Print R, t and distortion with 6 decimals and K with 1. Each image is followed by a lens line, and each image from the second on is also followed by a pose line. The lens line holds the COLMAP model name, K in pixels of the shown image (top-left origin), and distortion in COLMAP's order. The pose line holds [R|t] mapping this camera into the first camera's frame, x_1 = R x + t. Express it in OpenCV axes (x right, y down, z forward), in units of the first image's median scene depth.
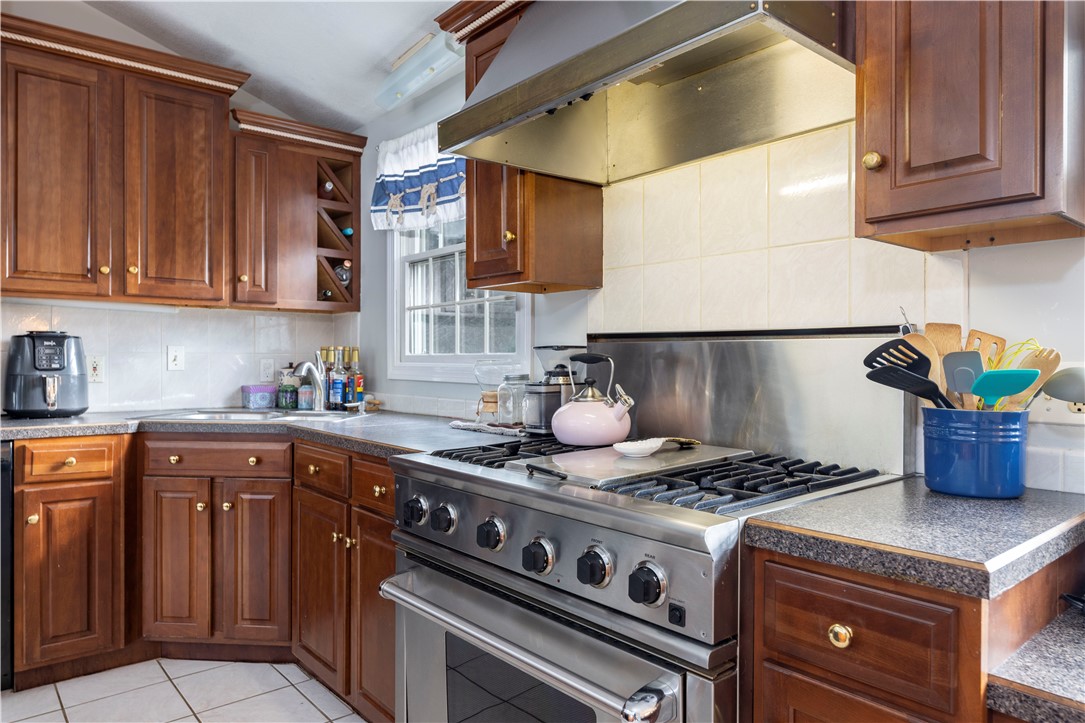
lens RADIAL K [[702.7, 0, 543.9], [0, 702.7, 364.6], [0, 0, 1]] dist [-0.000206, 0.000933]
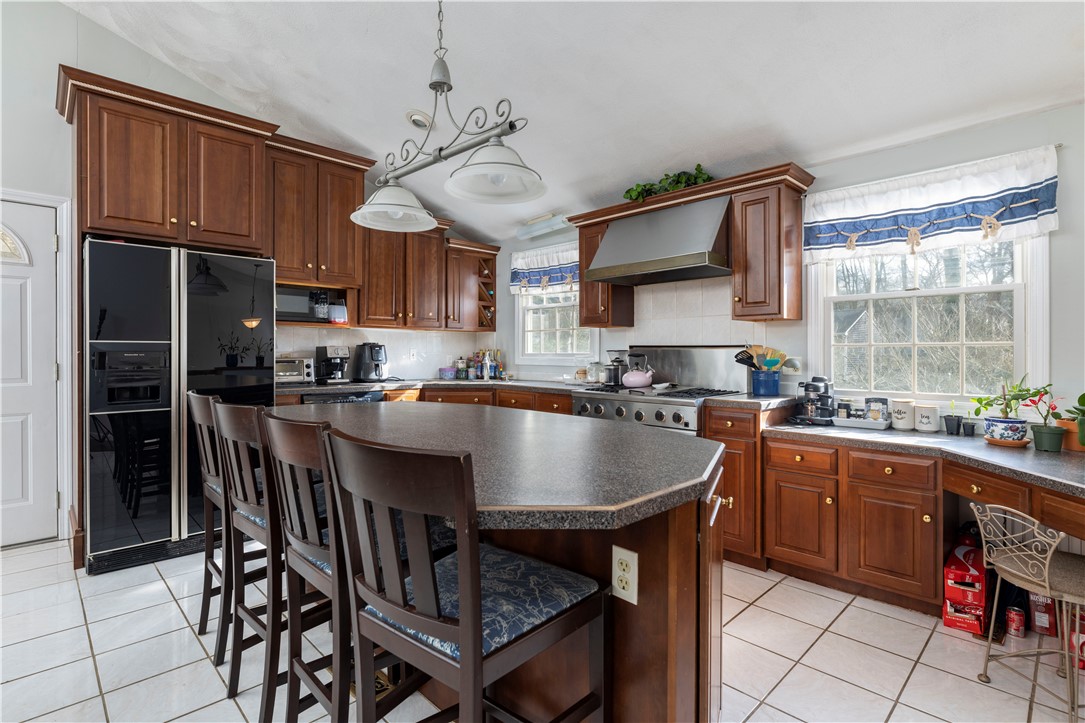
lens RADIAL K [[528.3, 0, 545.3], [0, 528.3, 357.4], [0, 0, 1]] dist [0.004477, 0.000087]
pose [[0.996866, -0.003353, 0.079038, -0.319312], [0.003219, 0.999993, 0.001823, -0.004183], [-0.079044, -0.001563, 0.996870, -0.714814]]
